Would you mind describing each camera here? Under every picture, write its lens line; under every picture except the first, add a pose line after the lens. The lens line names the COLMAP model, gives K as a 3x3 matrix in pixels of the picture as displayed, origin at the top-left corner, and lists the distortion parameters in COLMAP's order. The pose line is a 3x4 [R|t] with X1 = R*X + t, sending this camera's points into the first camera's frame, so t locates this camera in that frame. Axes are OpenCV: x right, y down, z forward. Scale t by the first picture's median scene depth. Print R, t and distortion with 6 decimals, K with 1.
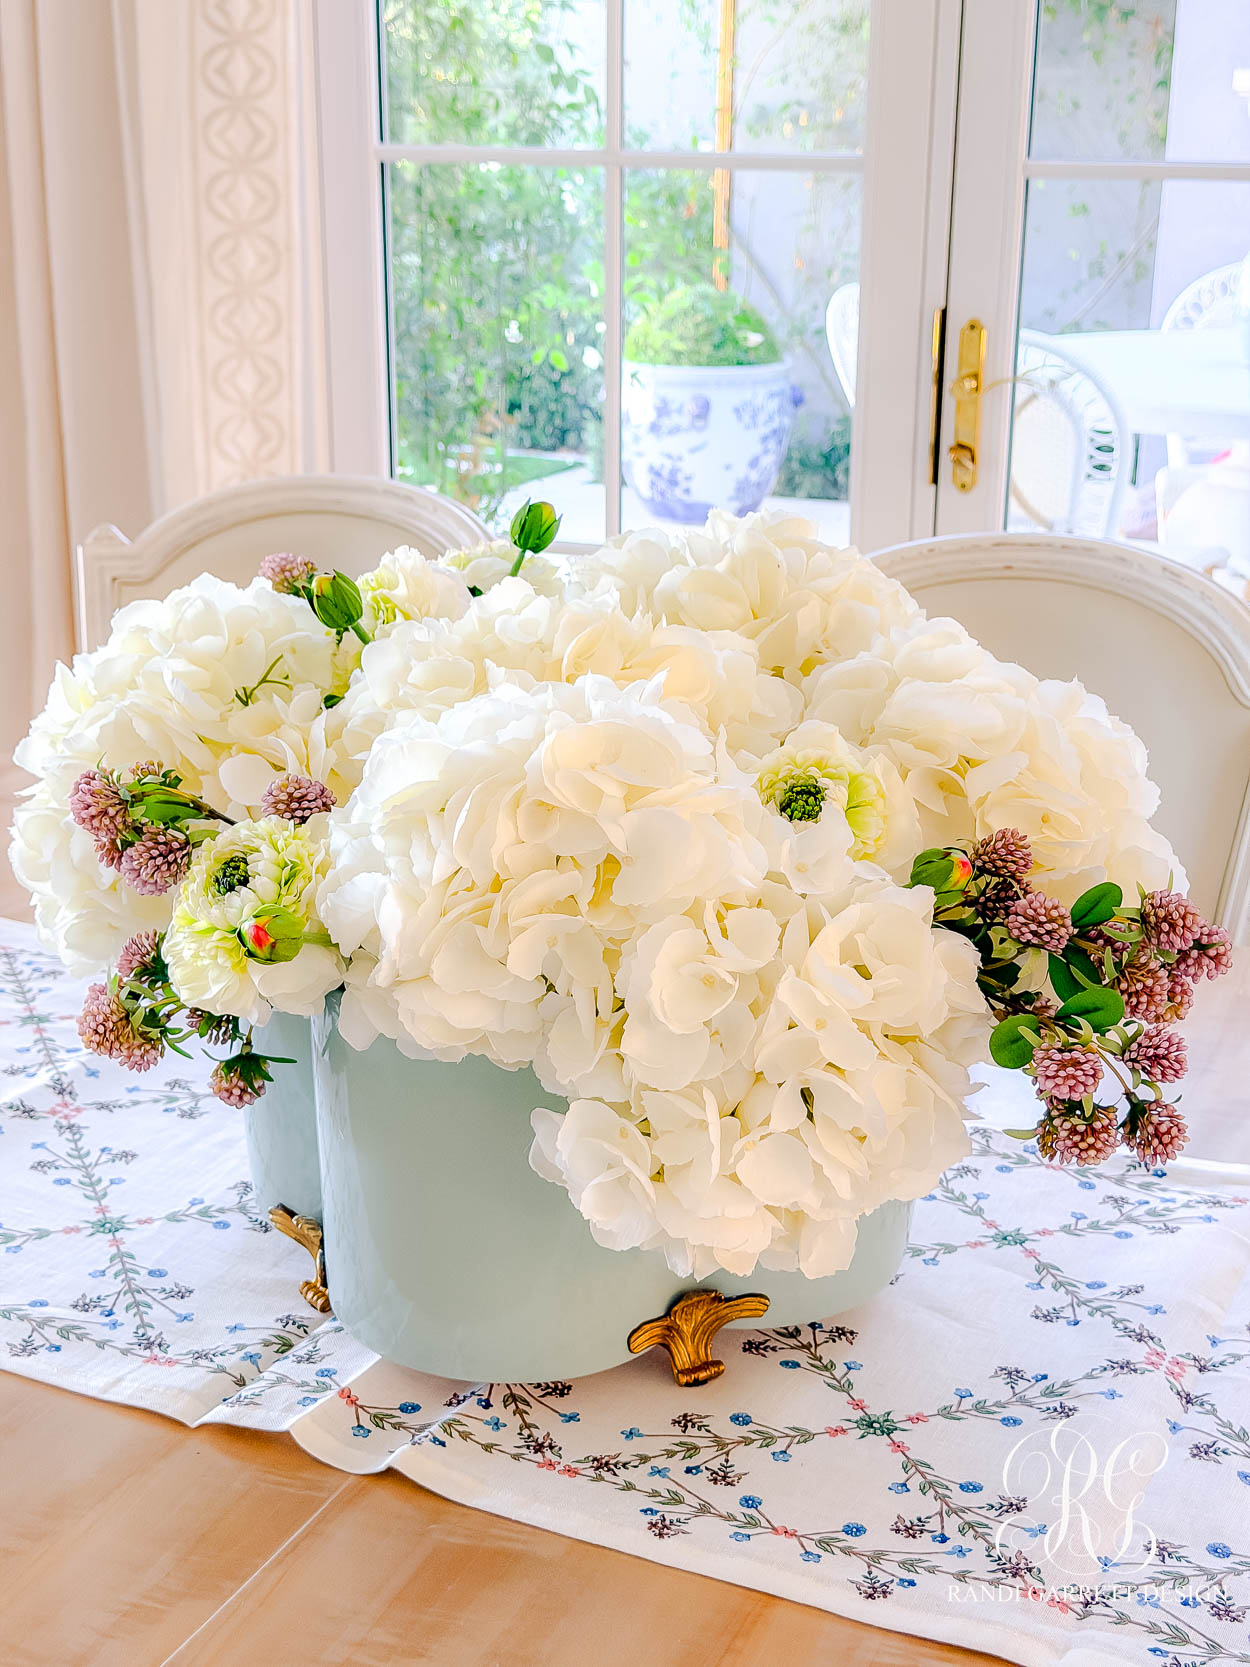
lens RADIAL K [[2333.7, 0, 625.8], [0, 2333.7, 839.7], [0, 0, 1]] dist [0.174903, -0.347608]
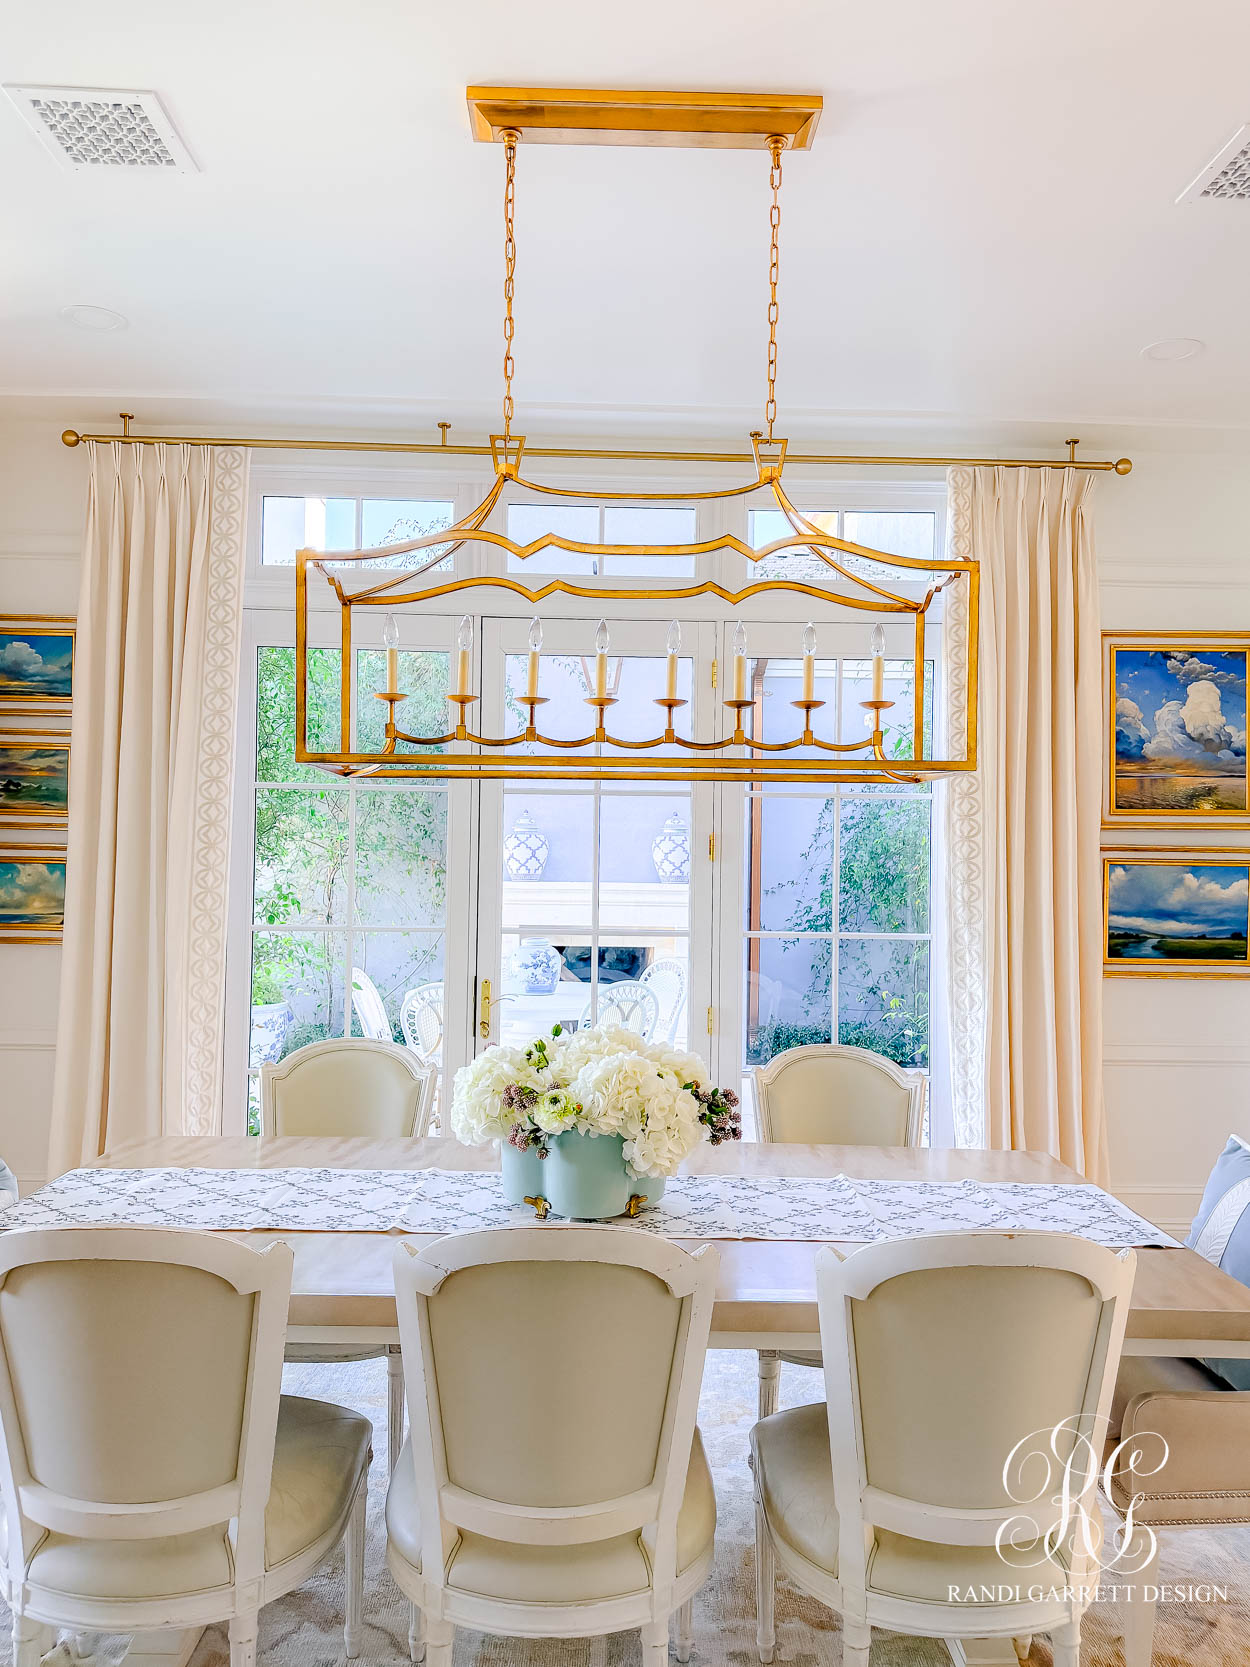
lens RADIAL K [[1165.8, 0, 628.2], [0, 1165.8, 838.4], [0, 0, 1]] dist [0.158138, -0.325394]
pose [[0.905492, 0.016306, 0.424049, -0.302644], [0.123325, 0.946023, -0.299719, 0.070282], [-0.406047, 0.323689, 0.854606, -0.366331]]
